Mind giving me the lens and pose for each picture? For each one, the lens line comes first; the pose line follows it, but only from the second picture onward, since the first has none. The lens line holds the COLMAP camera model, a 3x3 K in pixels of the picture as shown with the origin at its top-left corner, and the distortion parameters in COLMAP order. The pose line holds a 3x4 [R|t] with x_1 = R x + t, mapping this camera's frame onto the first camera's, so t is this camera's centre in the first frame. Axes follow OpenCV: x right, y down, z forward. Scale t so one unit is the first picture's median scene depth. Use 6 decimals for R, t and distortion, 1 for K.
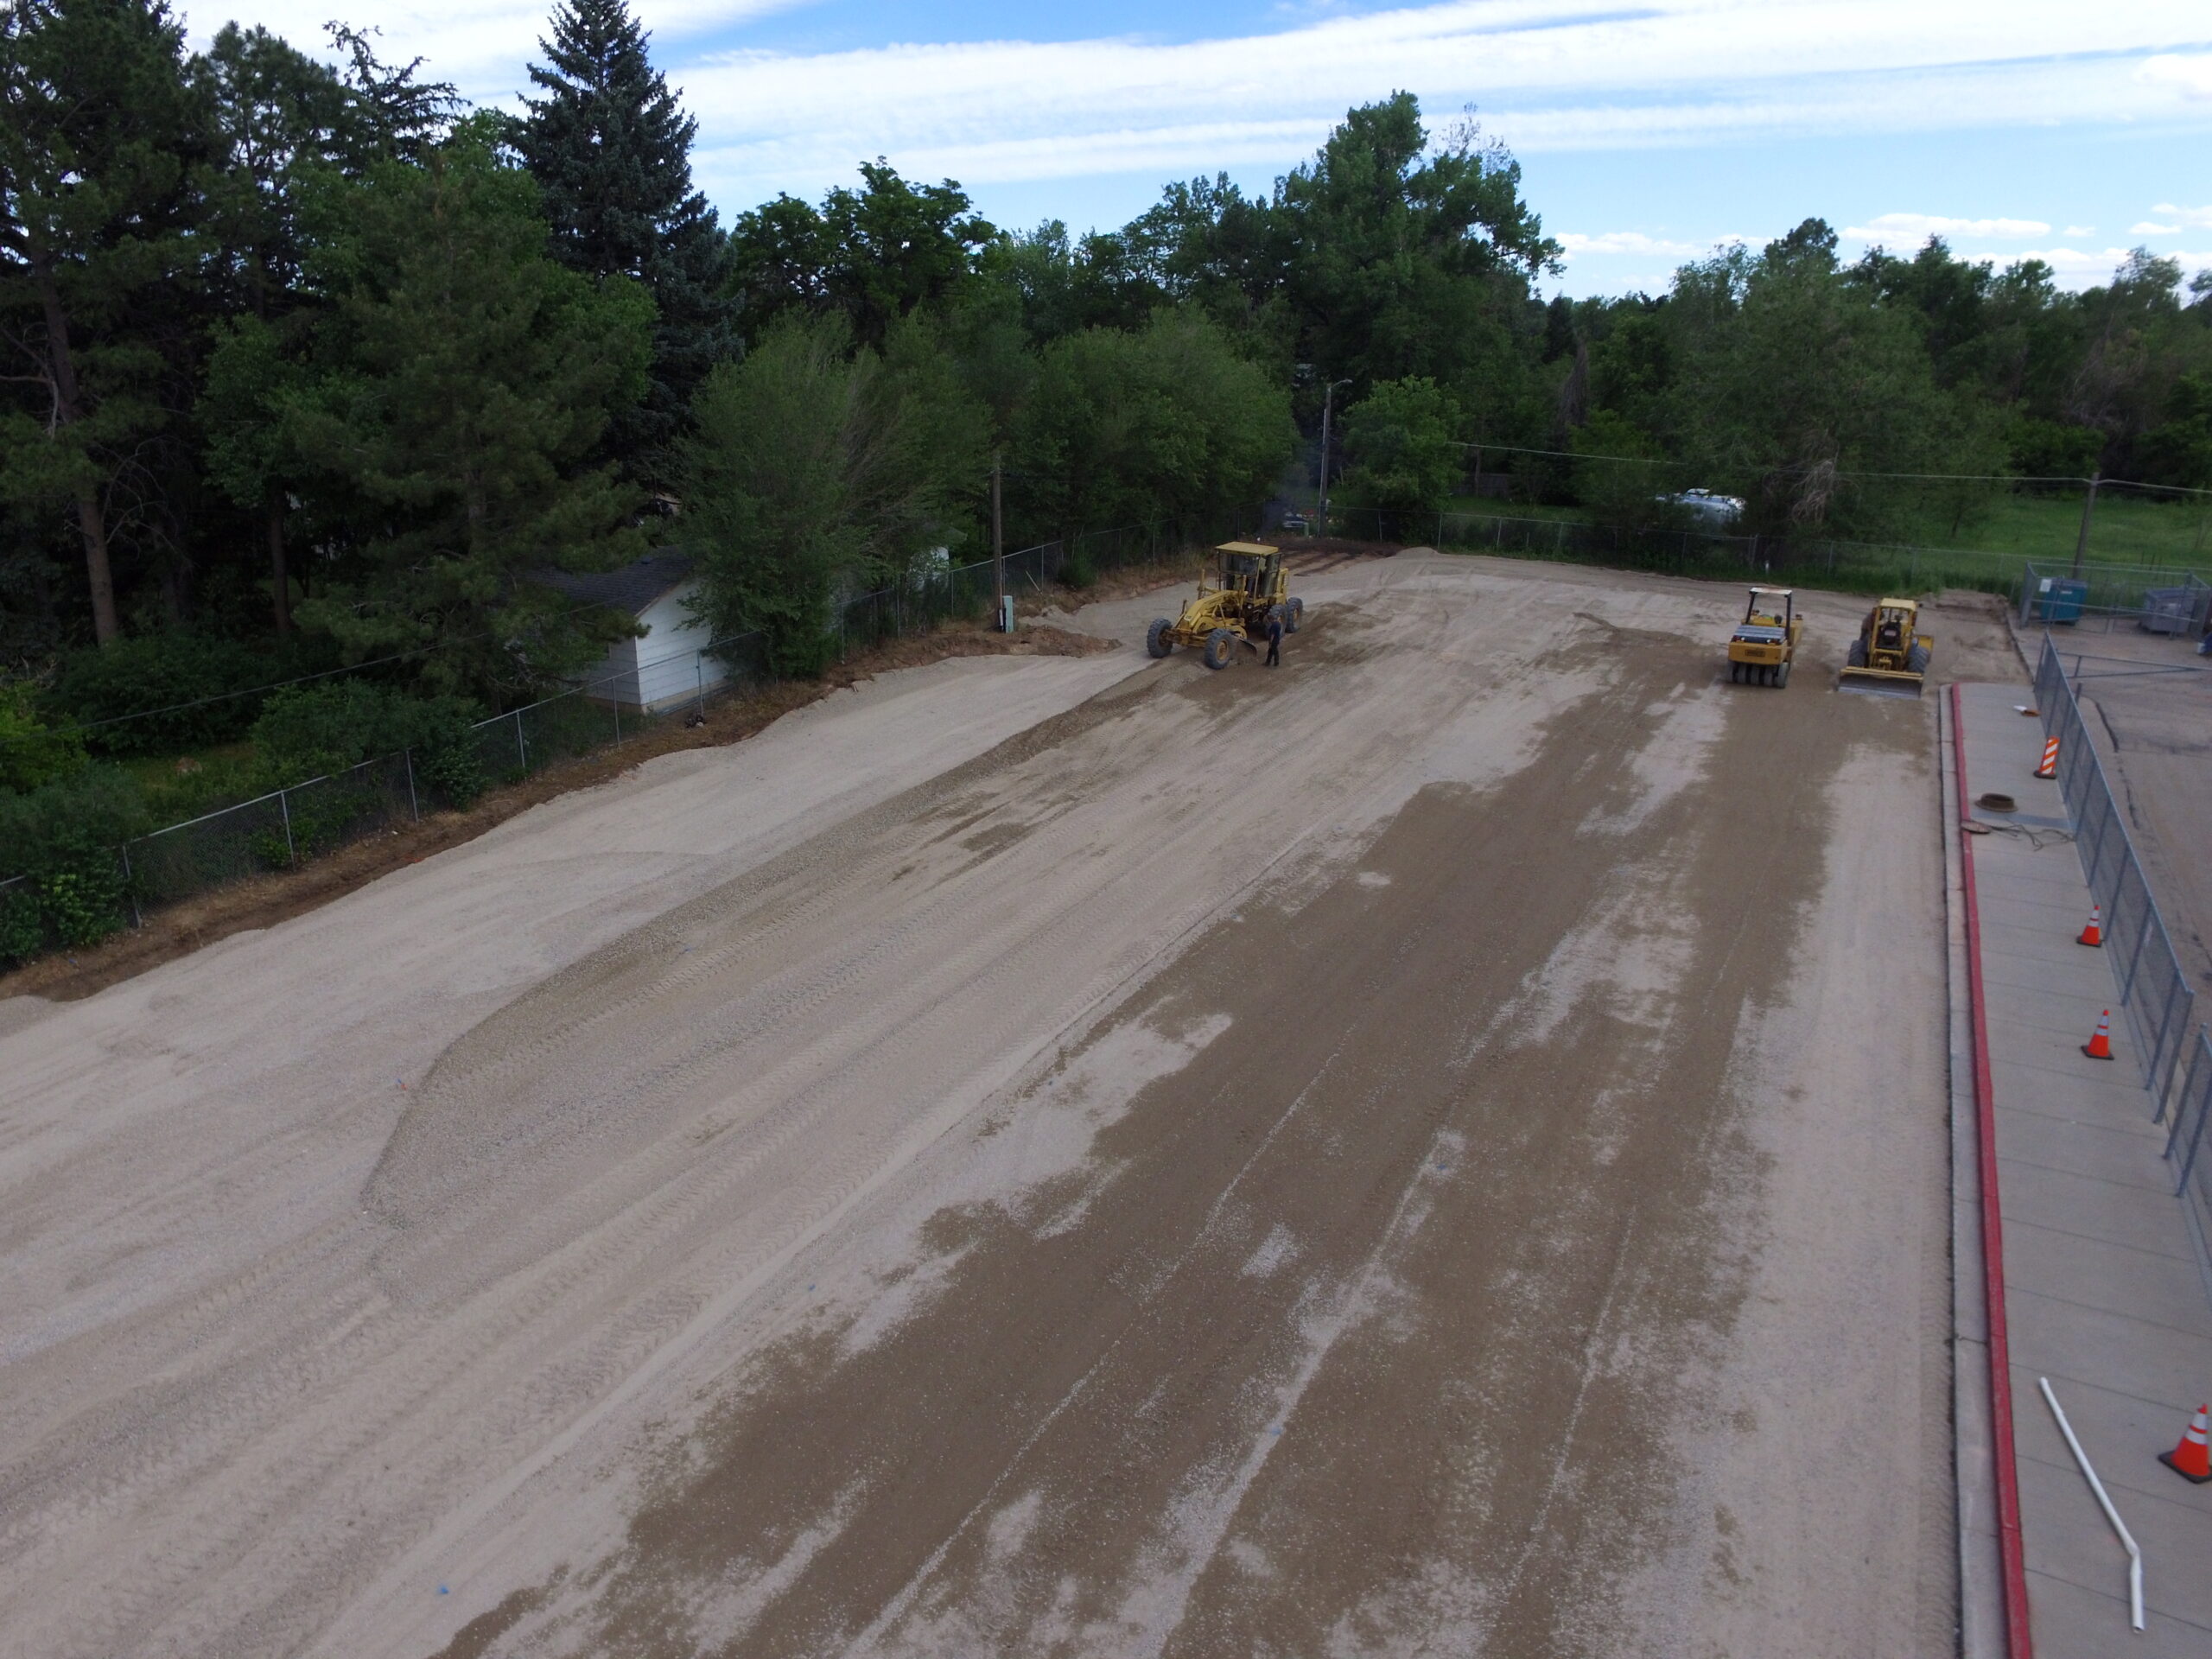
lens RADIAL K [[1493.1, 0, 1041.9], [0, 1493.1, 801.6], [0, 0, 1]] dist [-0.123505, 0.091843]
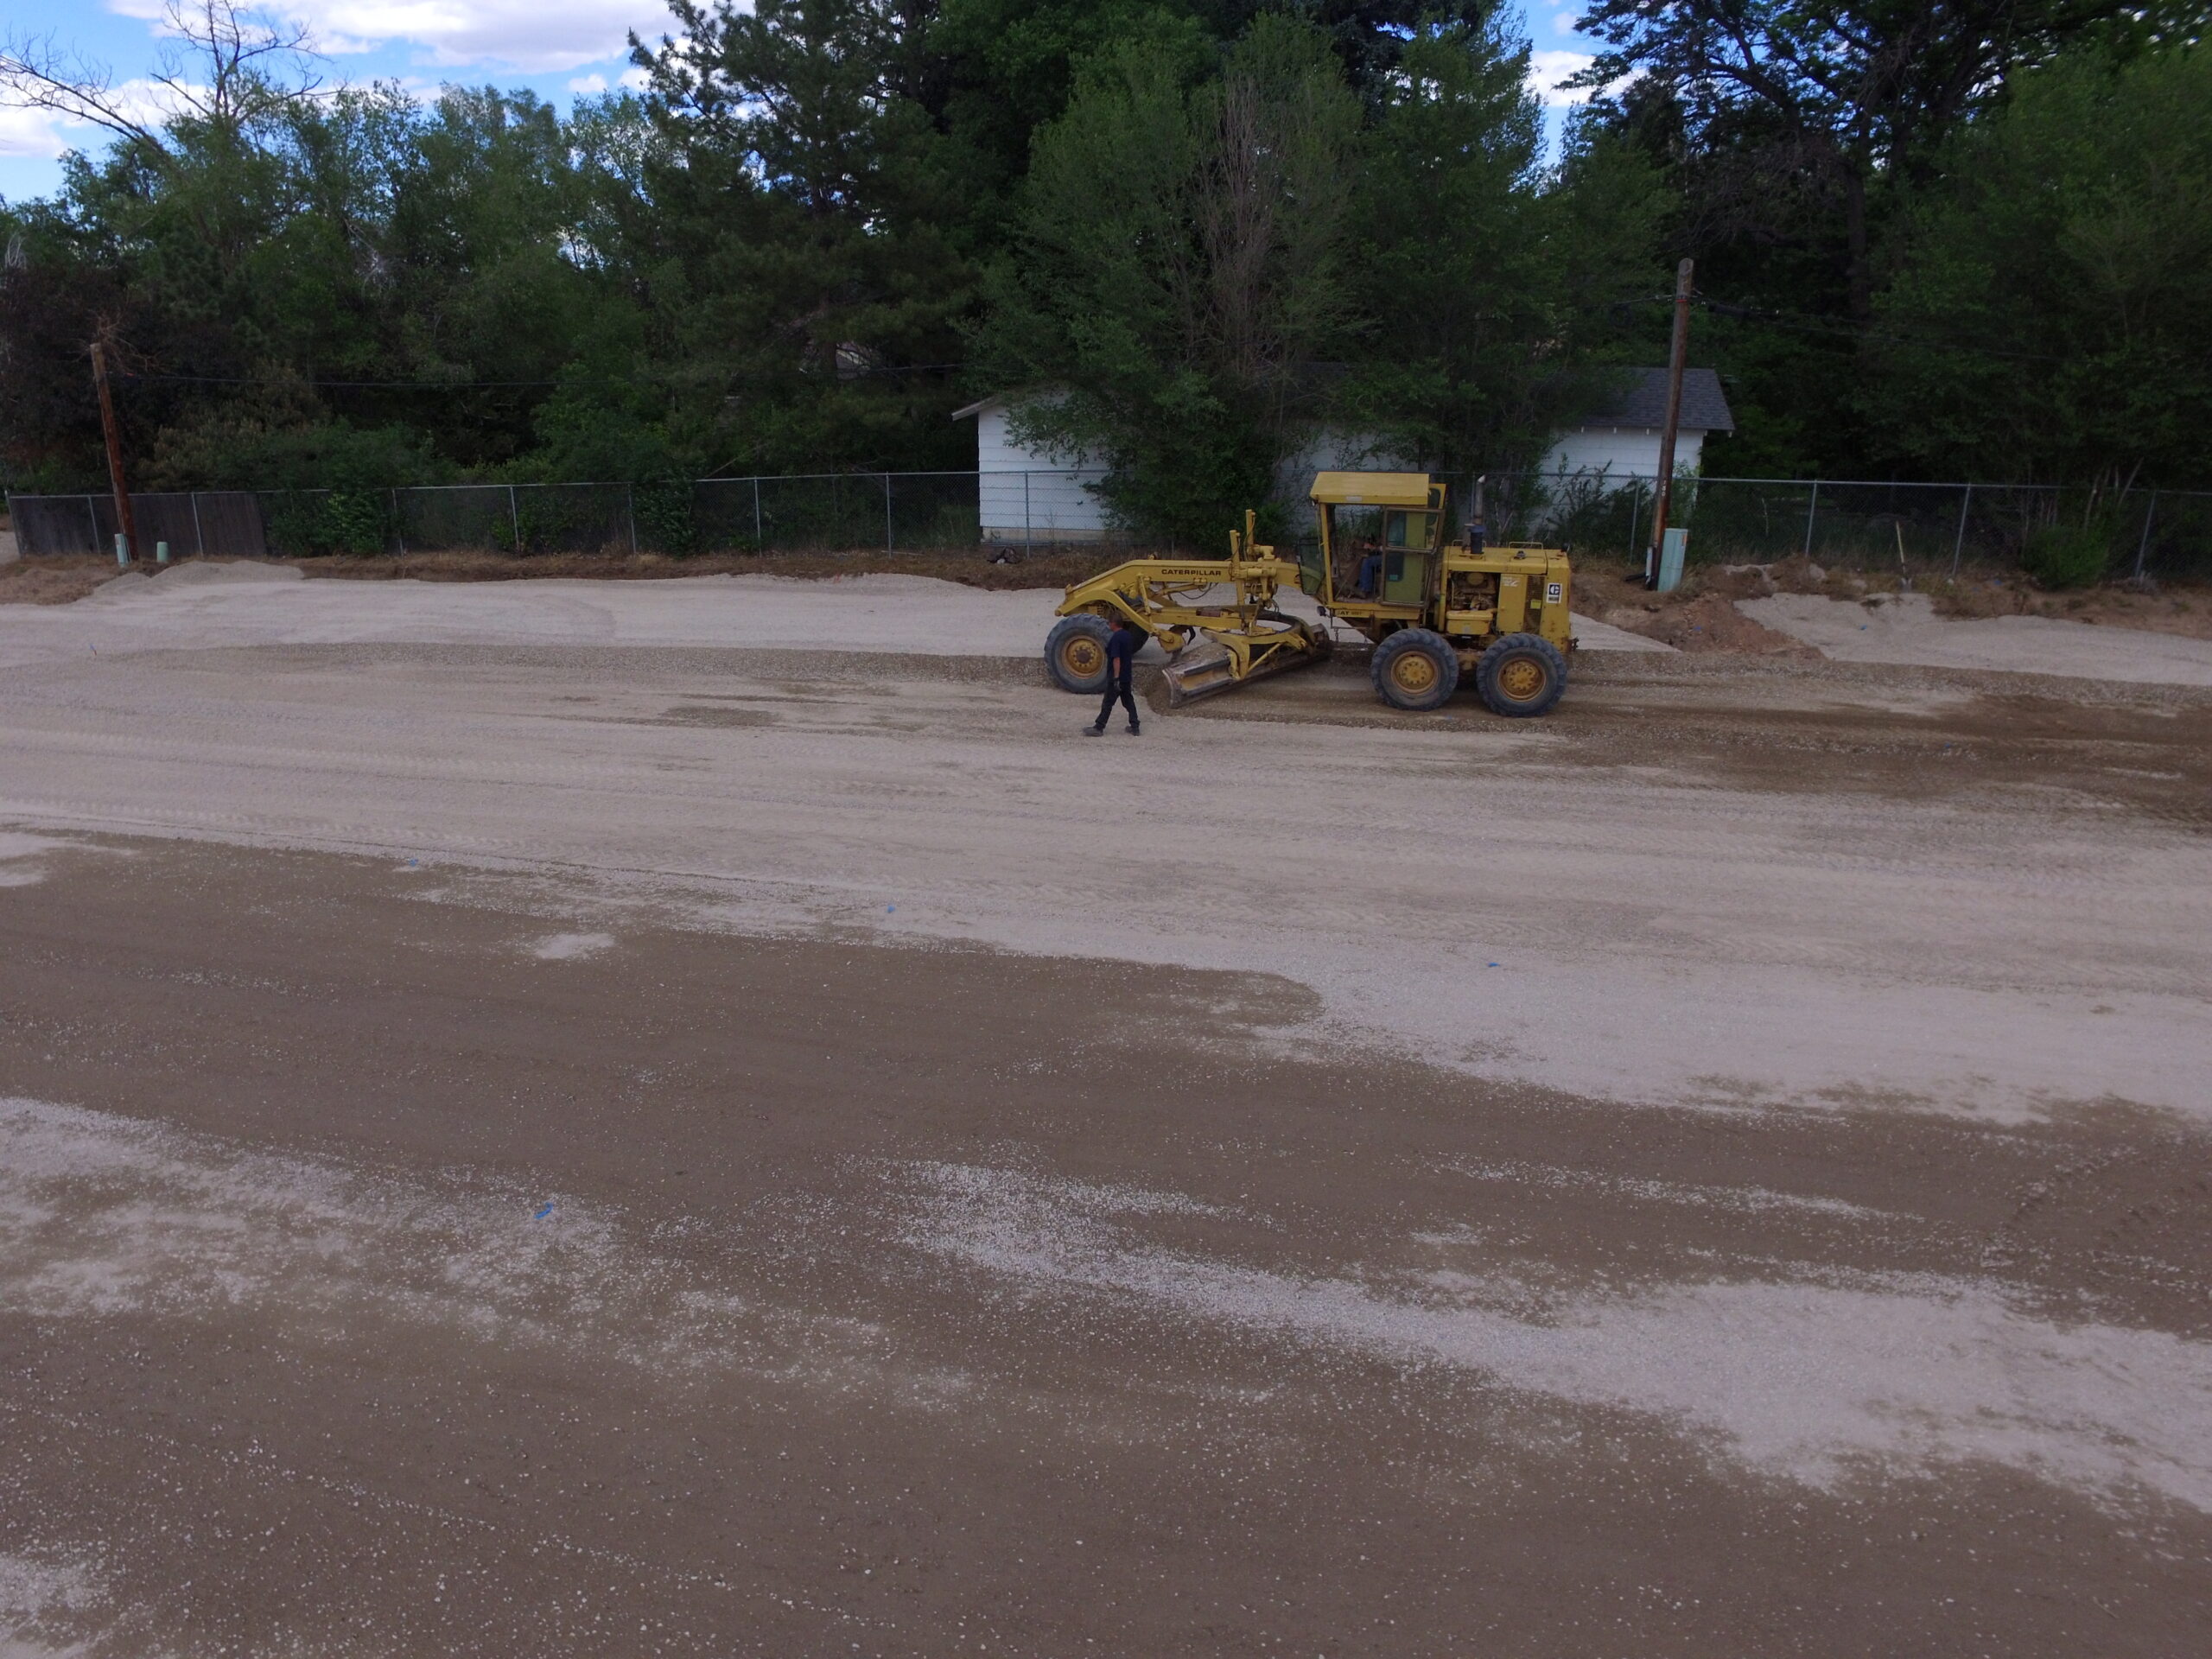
lens RADIAL K [[1493.1, 0, 1041.9], [0, 1493.1, 801.6], [0, 0, 1]] dist [-0.123505, 0.091843]
pose [[0.282754, 0.304275, -0.909652, 0.676068], [-0.296216, 0.929697, 0.218905, -0.140356], [0.912308, 0.207557, 0.353006, 0.933402]]
